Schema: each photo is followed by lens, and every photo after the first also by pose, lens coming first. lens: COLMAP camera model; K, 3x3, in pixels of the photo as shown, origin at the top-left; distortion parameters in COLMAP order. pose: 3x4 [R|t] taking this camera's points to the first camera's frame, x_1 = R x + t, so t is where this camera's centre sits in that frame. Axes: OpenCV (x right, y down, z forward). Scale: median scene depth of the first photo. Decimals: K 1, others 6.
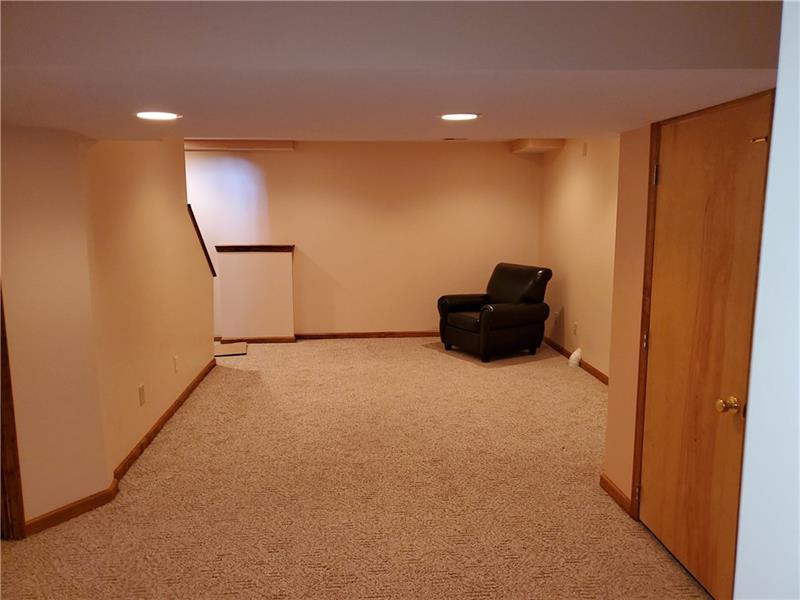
lens RADIAL K [[606.5, 0, 400.0], [0, 606.5, 300.0], [0, 0, 1]] dist [0.008594, 0.003349]
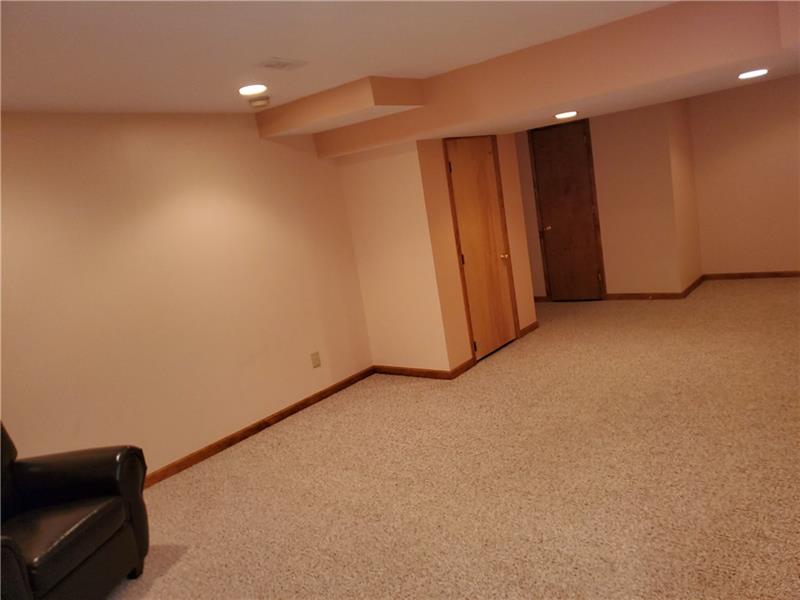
lens RADIAL K [[606.5, 0, 400.0], [0, 606.5, 300.0], [0, 0, 1]] dist [0.008594, 0.003349]
pose [[-0.723851, 0.004512, 0.689941, -0.640631], [0.260907, 0.927514, 0.267666, -0.323702], [-0.638723, 0.373761, -0.672560, 2.203750]]
